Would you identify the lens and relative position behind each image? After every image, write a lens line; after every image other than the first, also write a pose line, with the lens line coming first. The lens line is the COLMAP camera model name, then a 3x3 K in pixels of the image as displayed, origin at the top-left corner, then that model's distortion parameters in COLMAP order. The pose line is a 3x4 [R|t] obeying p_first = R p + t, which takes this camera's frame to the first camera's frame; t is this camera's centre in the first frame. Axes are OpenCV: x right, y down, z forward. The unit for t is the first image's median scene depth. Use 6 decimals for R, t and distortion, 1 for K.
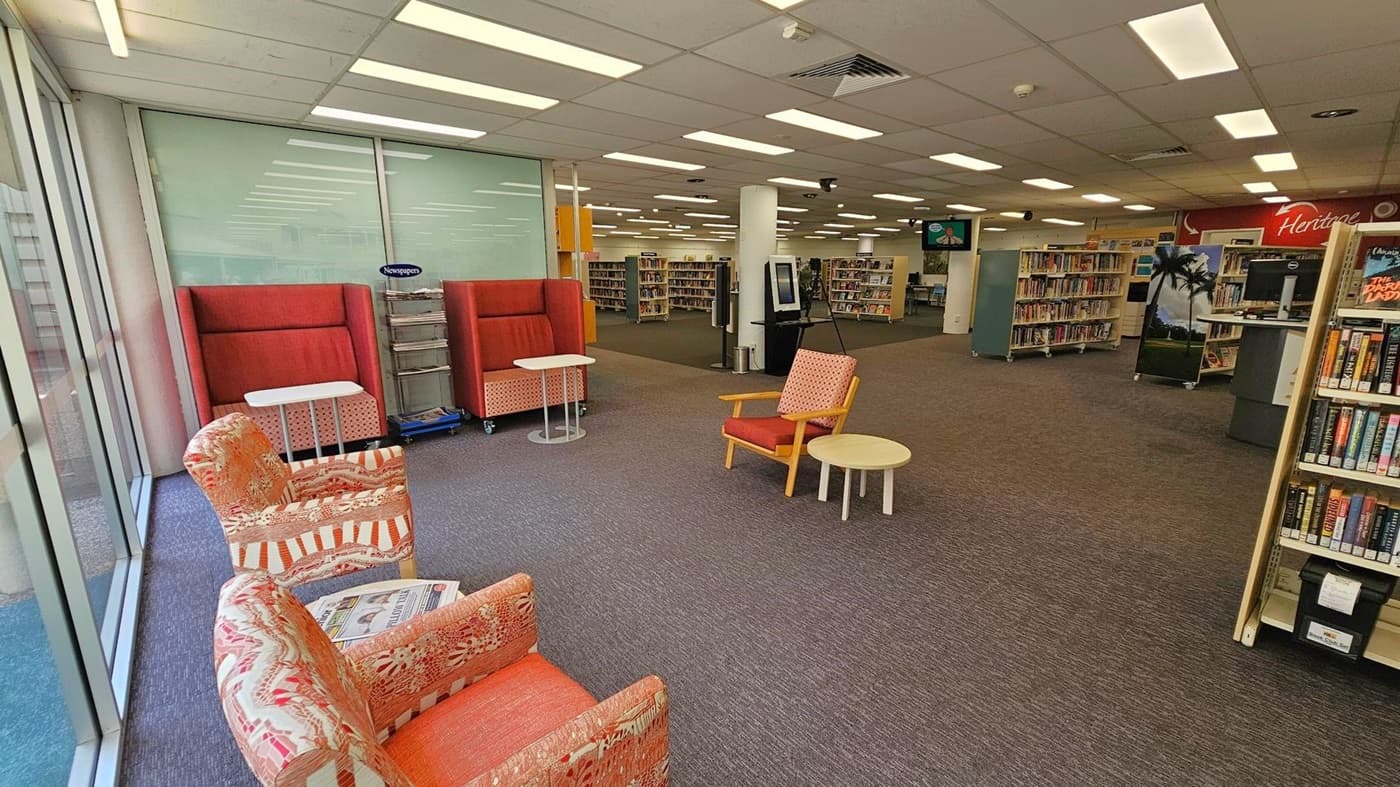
lens RADIAL K [[564.3, 0, 695.9], [0, 564.3, 392.0], [0, 0, 1]] dist [0.002105, 0.000284]
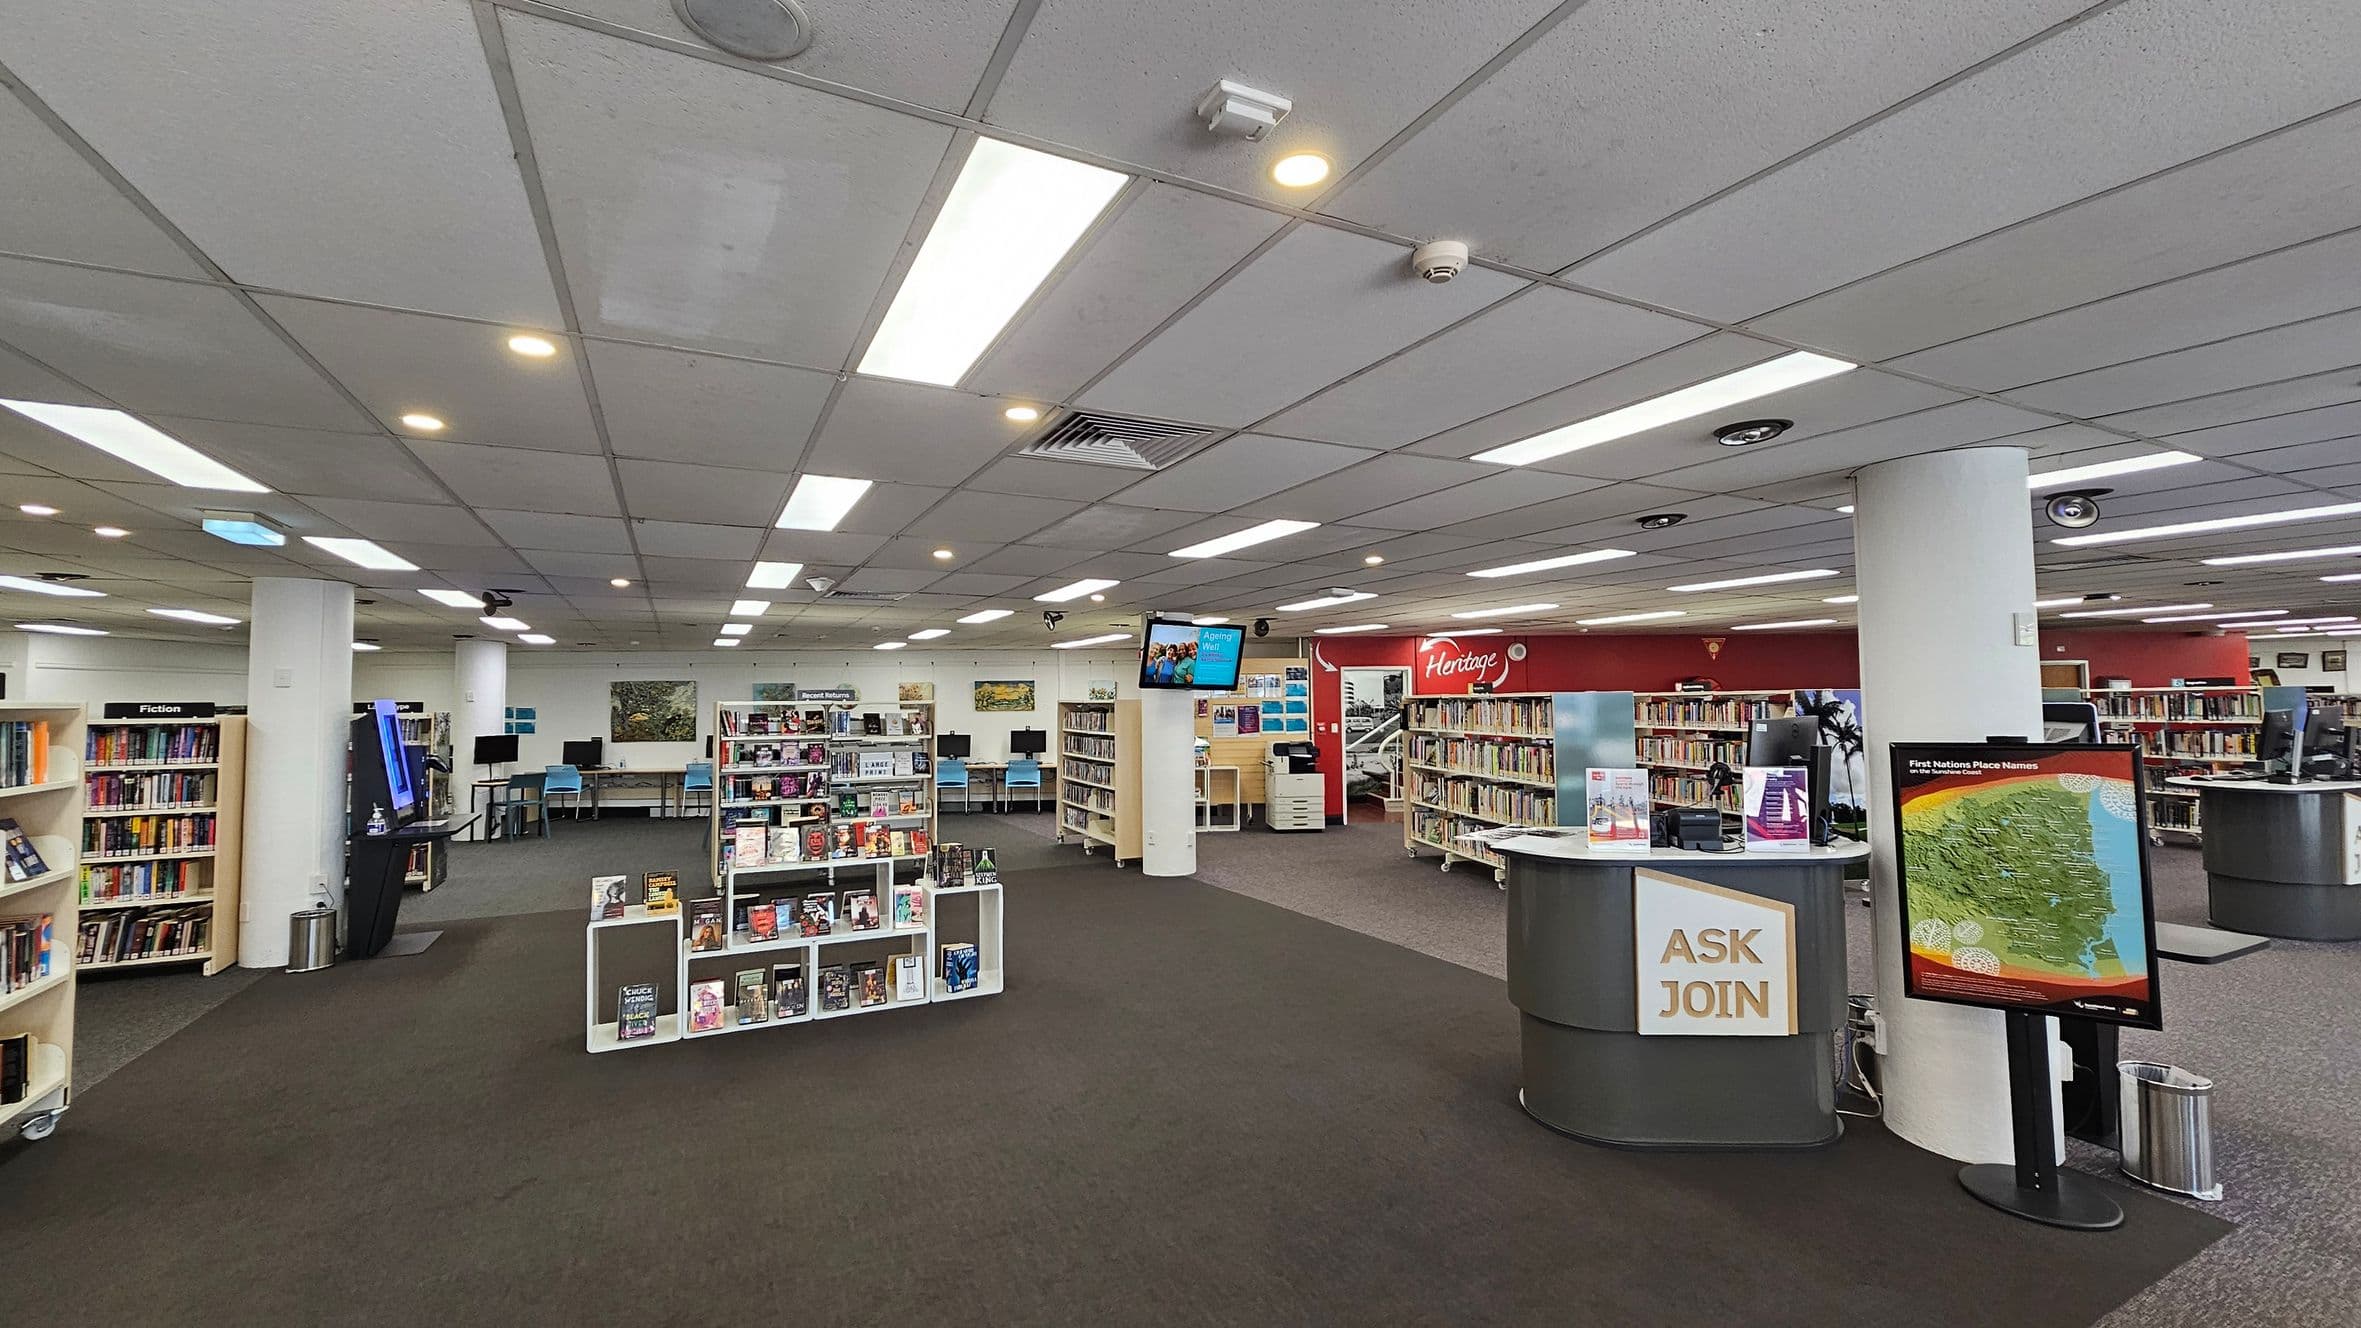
lens RADIAL K [[960.1, 0, 1169.7], [0, 960.1, 661.5], [0, 0, 1]] dist [-0.000861, -0.000211]
pose [[0.255046, 0.040914, 0.966063, -0.216833], [0.221530, 0.970057, -0.099568, -0.153959], [-0.941210, 0.239406, 0.238346, 0.639914]]
